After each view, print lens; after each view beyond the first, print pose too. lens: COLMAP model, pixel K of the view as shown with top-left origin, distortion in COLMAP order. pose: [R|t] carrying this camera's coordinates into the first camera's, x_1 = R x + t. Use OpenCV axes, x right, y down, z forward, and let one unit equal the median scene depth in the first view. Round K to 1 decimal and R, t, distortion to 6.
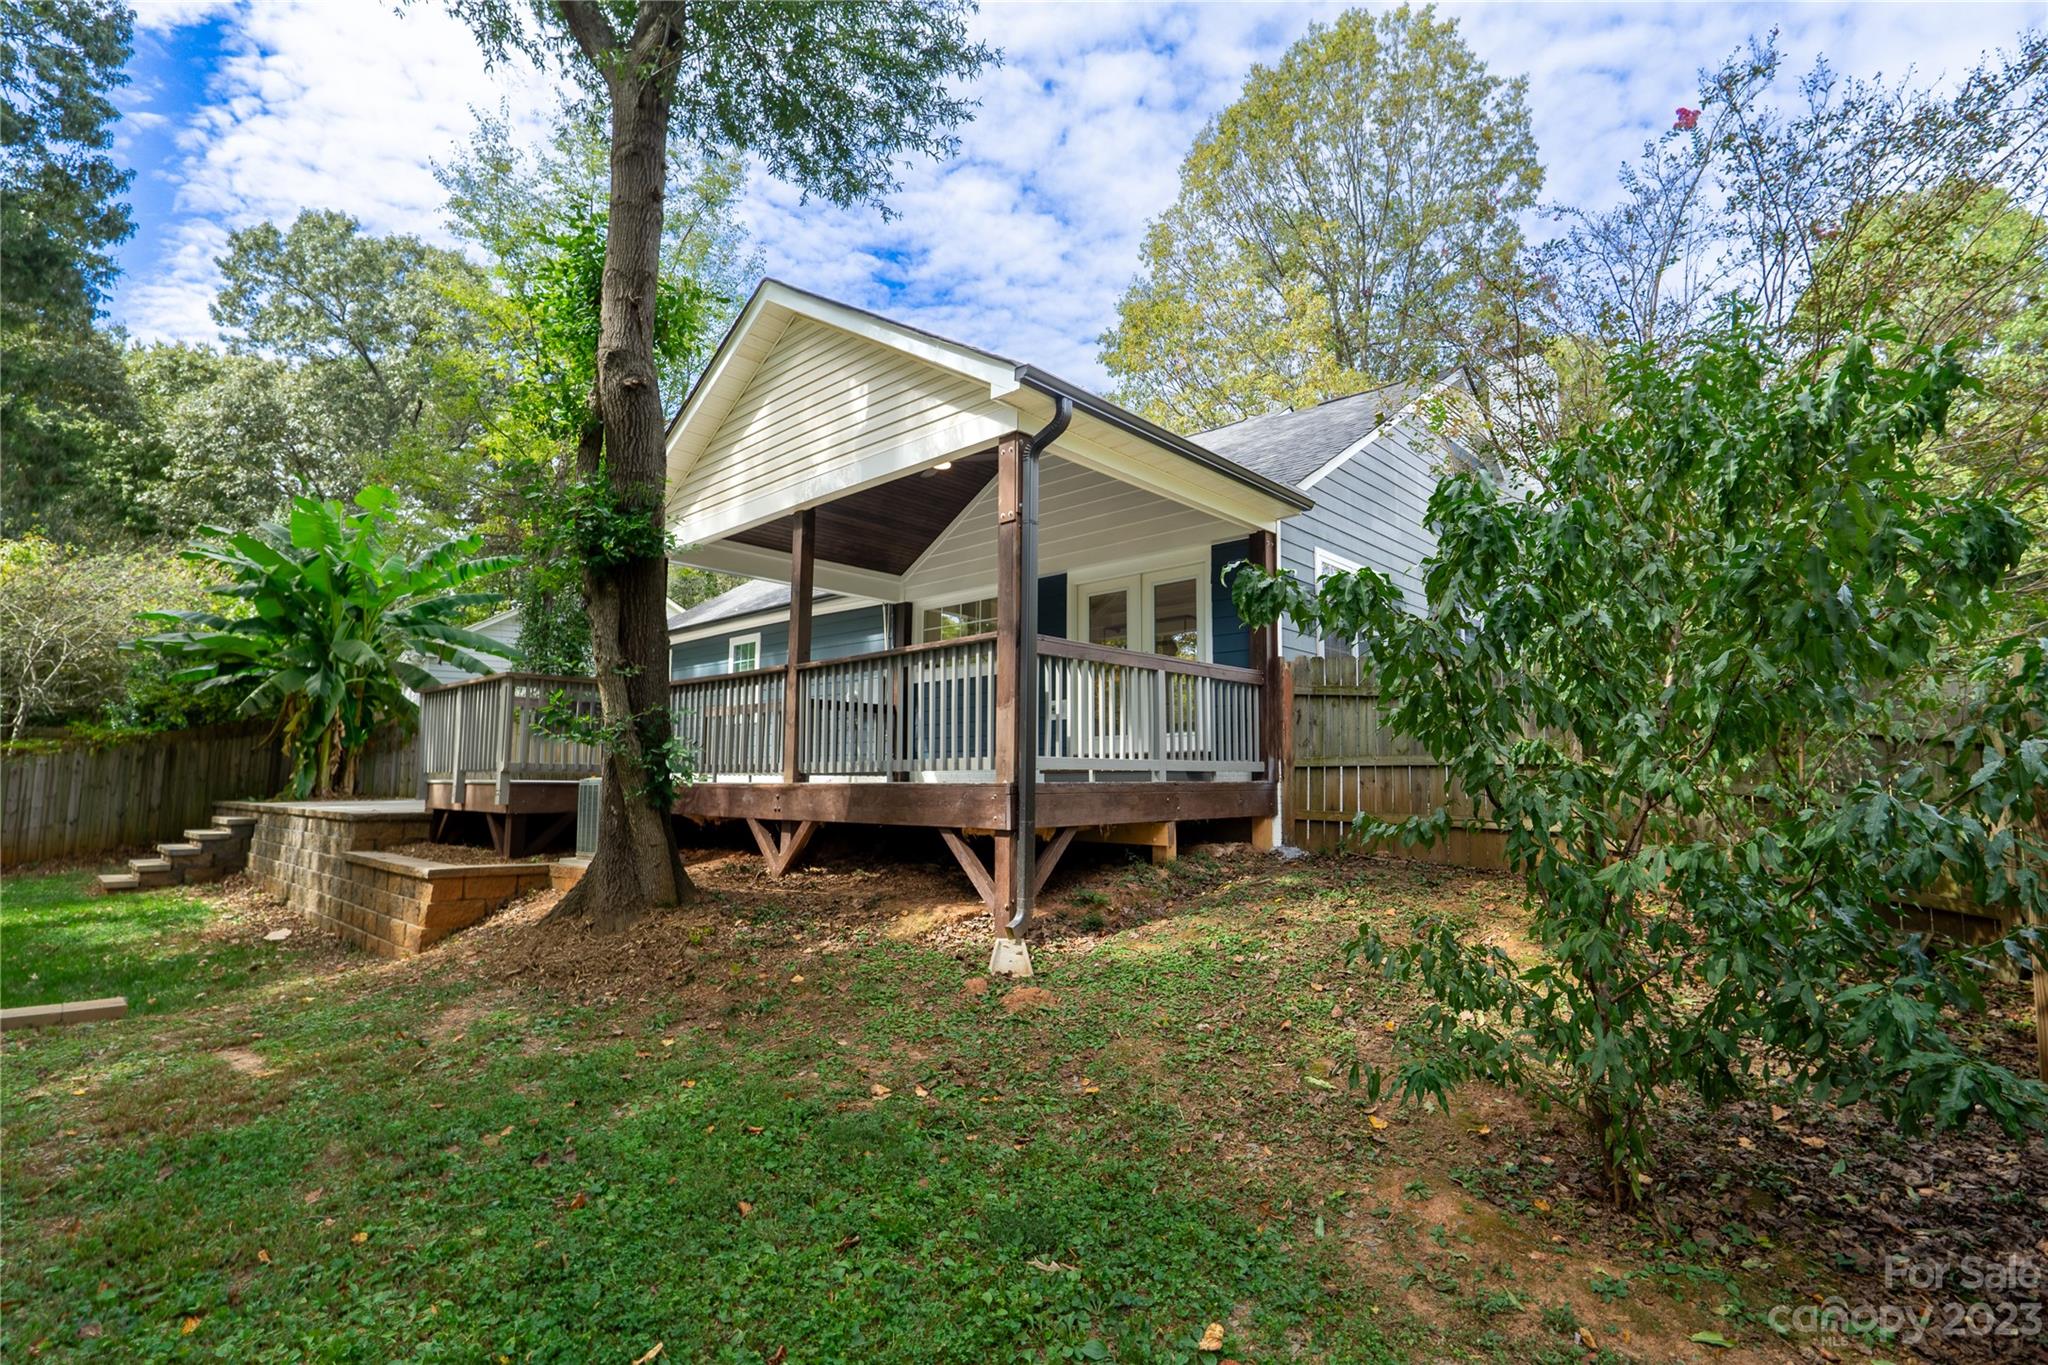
lens RADIAL K [[952.8, 0, 1014.2], [0, 952.8, 689.6], [0, 0, 1]] dist [-0.010244, 0.002664]
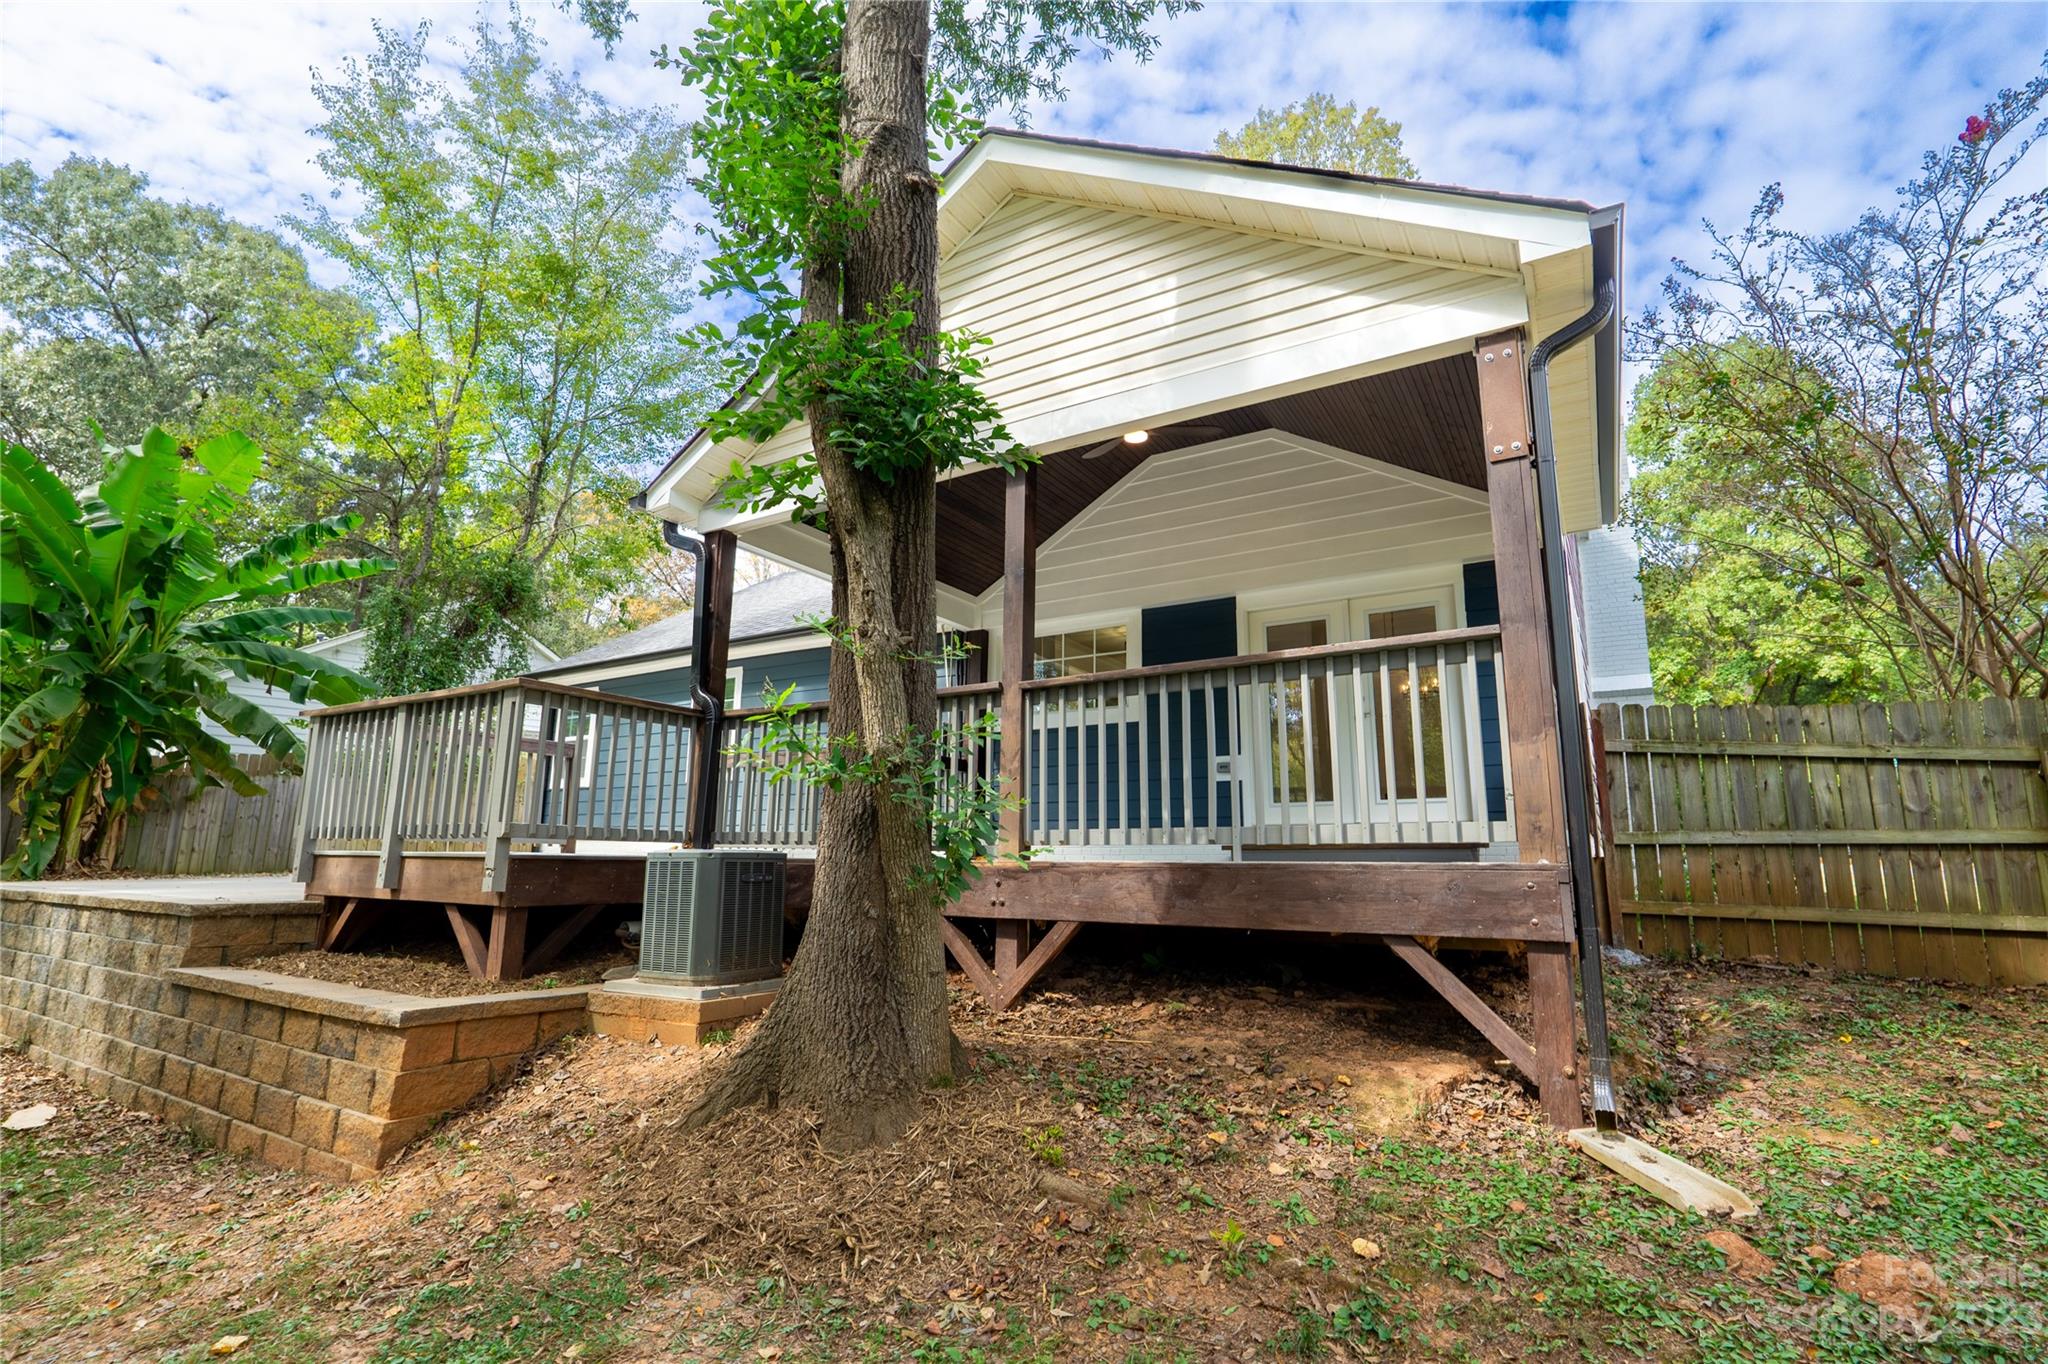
lens RADIAL K [[952.8, 0, 1022.1], [0, 952.8, 682.8], [0, 0, 1]] dist [-0.010244, 0.002664]
pose [[0.981025, 0.043318, 0.188978, -0.276371], [-0.026605, 0.995577, -0.090098, 0.027293], [-0.192045, 0.083361, 0.977839, 0.271031]]
